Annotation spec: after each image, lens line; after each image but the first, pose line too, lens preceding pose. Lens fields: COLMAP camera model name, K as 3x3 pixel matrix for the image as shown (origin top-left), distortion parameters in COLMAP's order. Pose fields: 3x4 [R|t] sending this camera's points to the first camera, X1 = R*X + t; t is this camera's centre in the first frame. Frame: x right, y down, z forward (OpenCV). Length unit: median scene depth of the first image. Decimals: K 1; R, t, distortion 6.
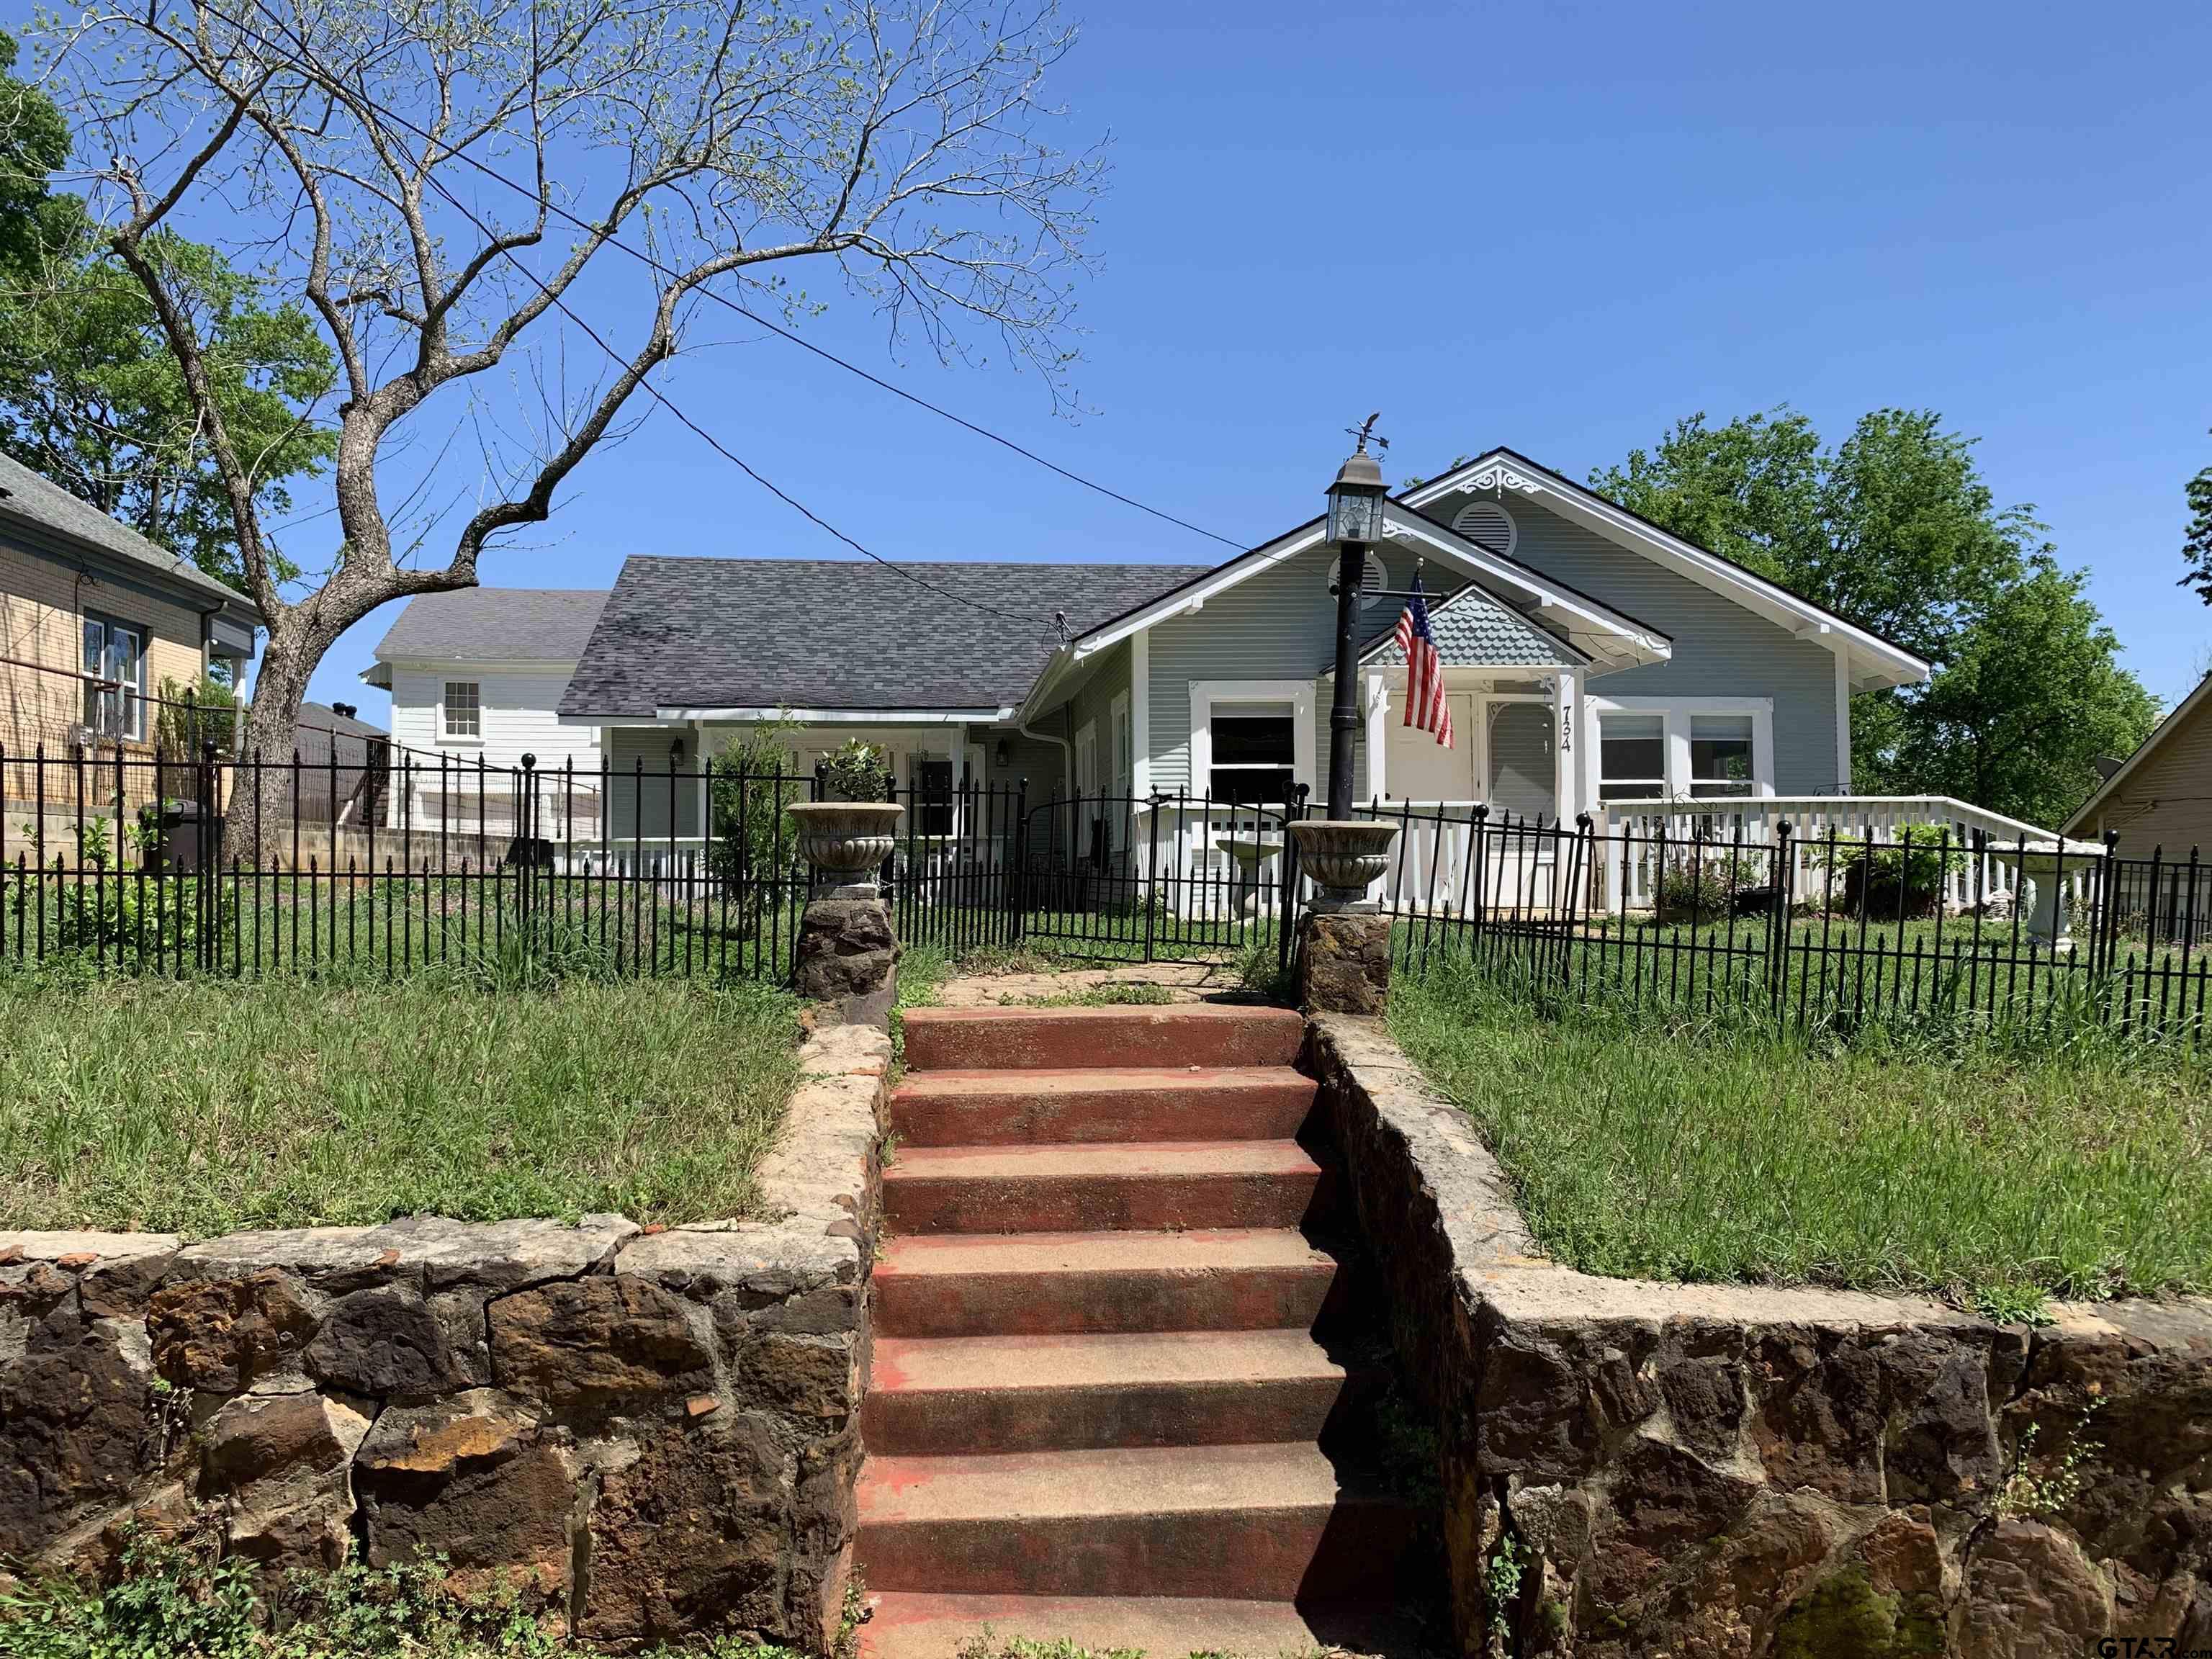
lens RADIAL K [[1658.6, 0, 1112.6], [0, 1658.6, 845.7], [0, 0, 1]] dist [0.054433, -0.009220]
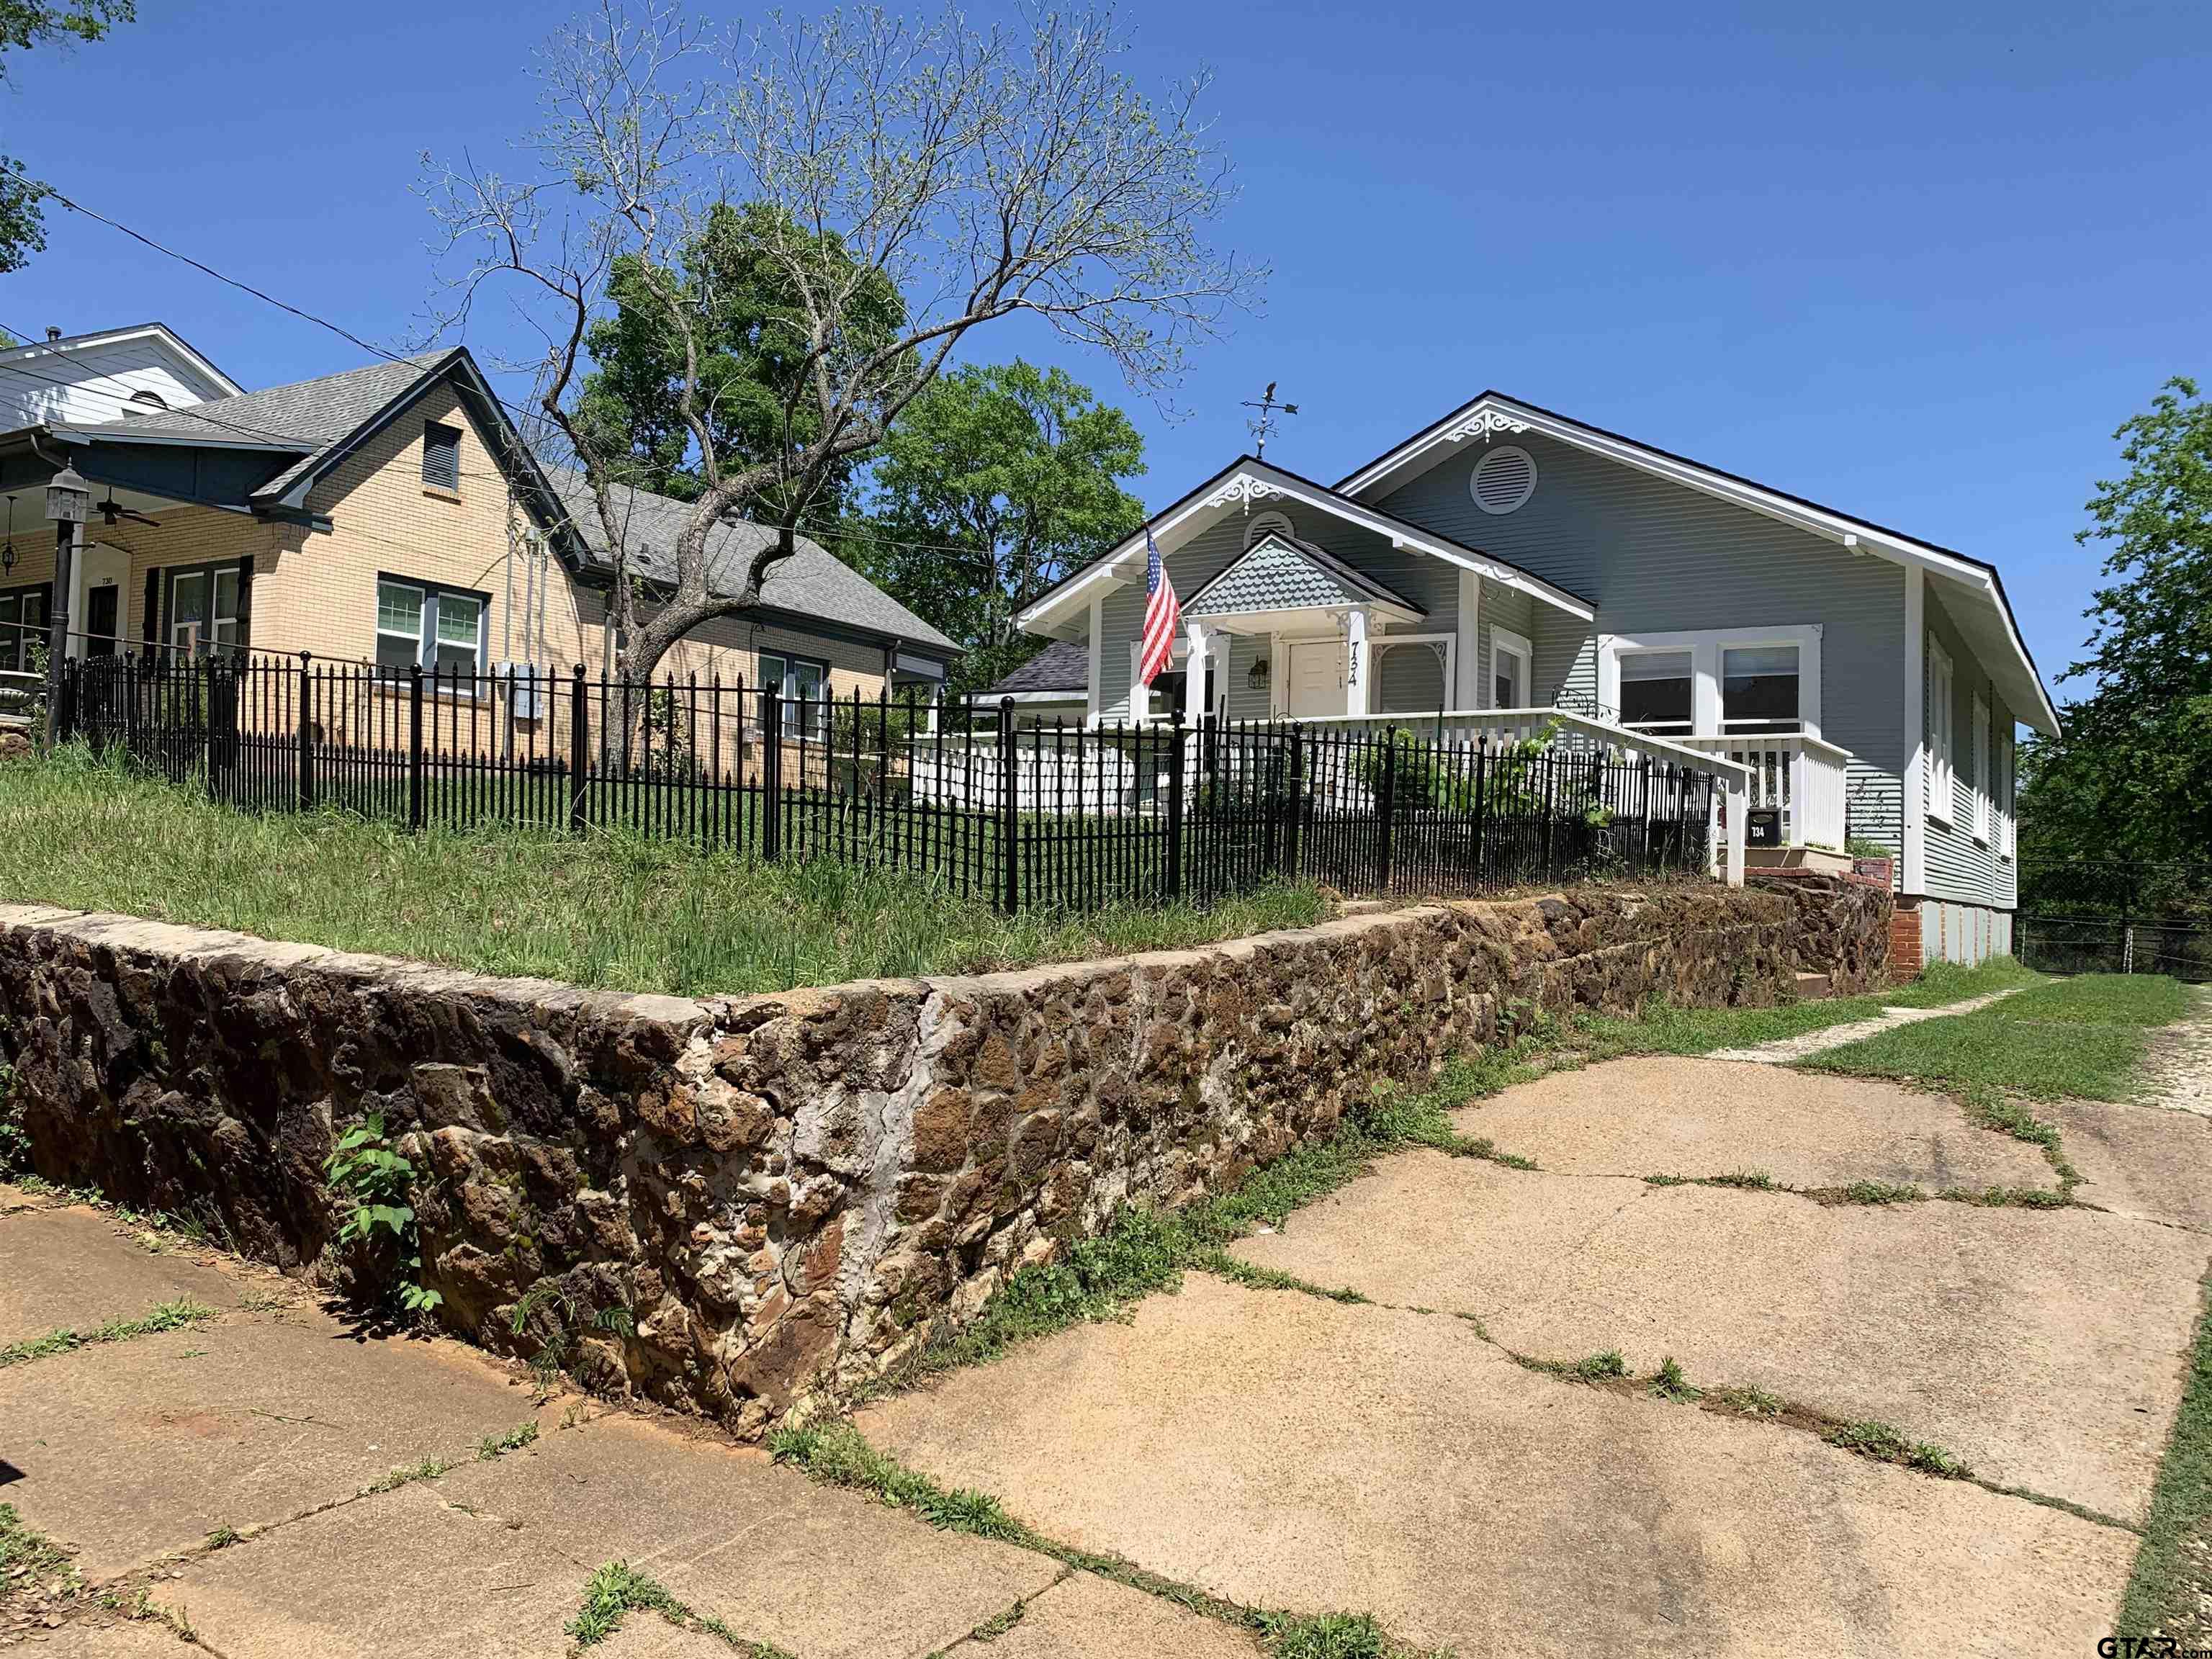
lens RADIAL K [[1668.8, 0, 1106.0], [0, 1668.8, 829.5], [0, 0, 1]] dist [0.046351, -0.127227]
pose [[0.777931, 0.007551, -0.628304, 0.755699], [-0.025941, 0.999461, -0.020107, 0.053397], [0.627814, 0.031940, 0.777708, 0.098145]]
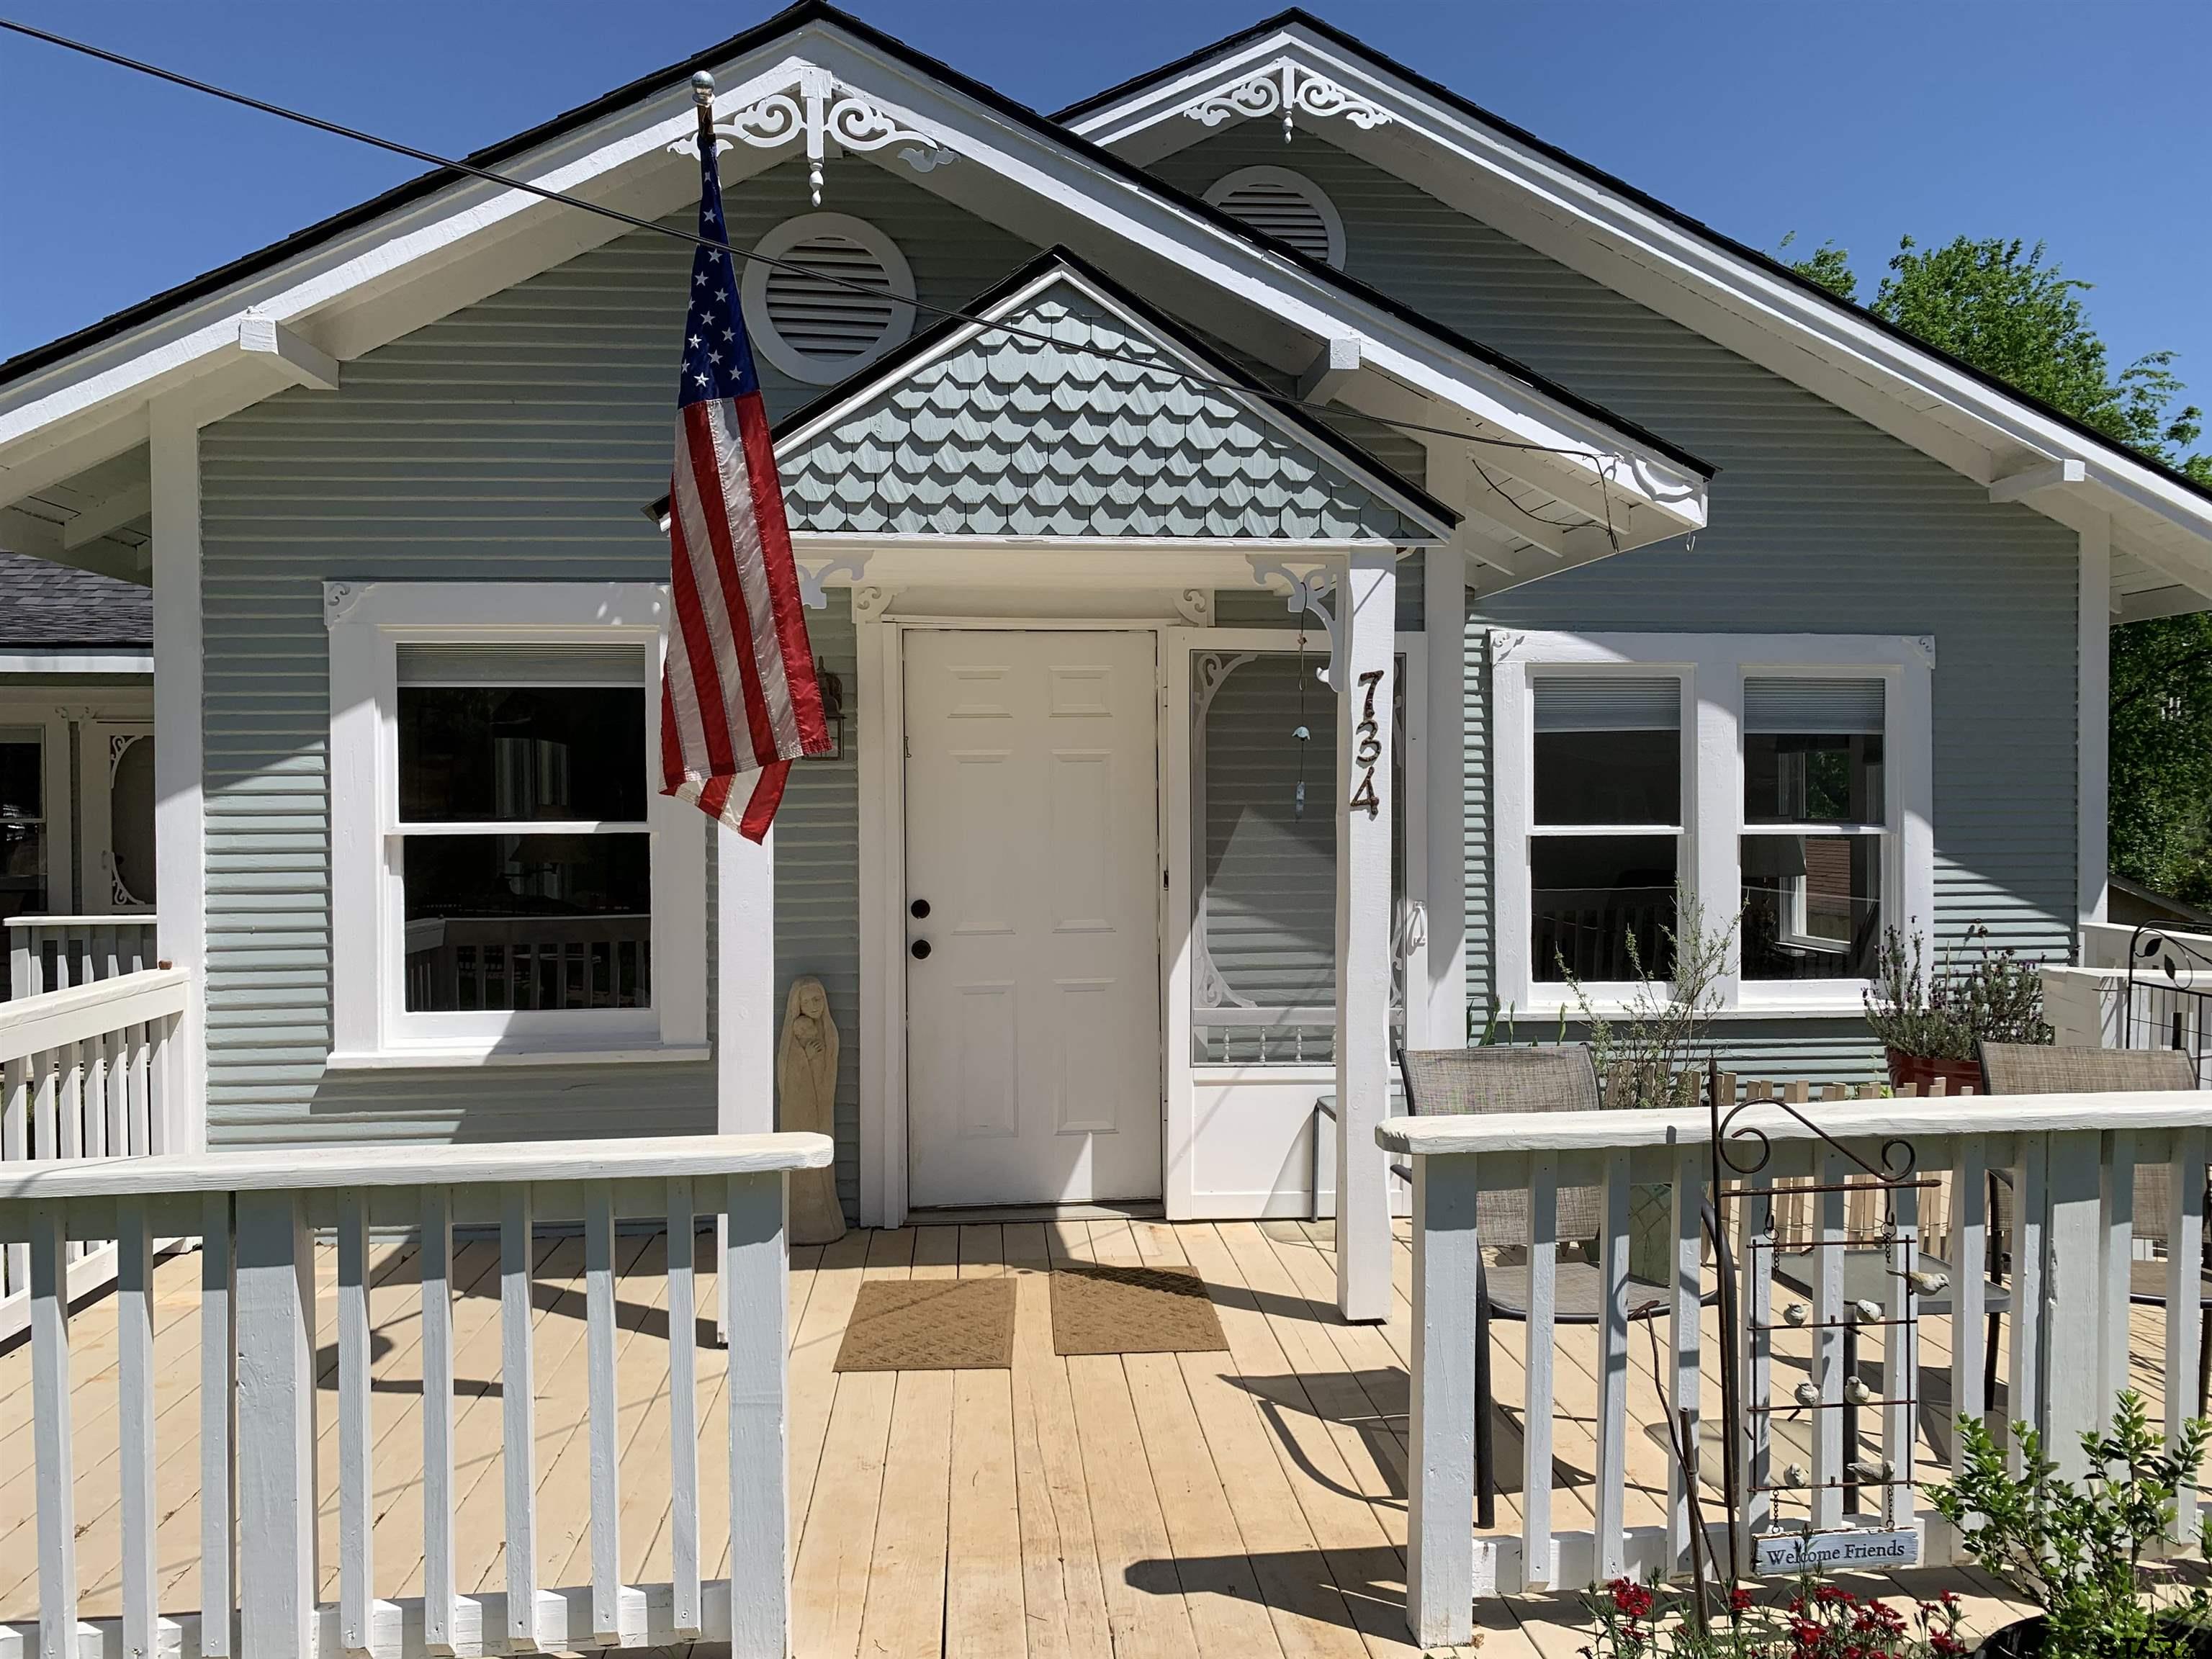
lens RADIAL K [[1658.7, 0, 1120.1], [0, 1658.7, 823.3], [0, 0, 1]] dist [0.086204, -0.124911]
pose [[0.999977, 0.005809, -0.003413, 0.213663], [-0.005692, 0.999425, 0.033431, -0.061587], [0.003606, -0.033410, 0.999435, 0.648025]]
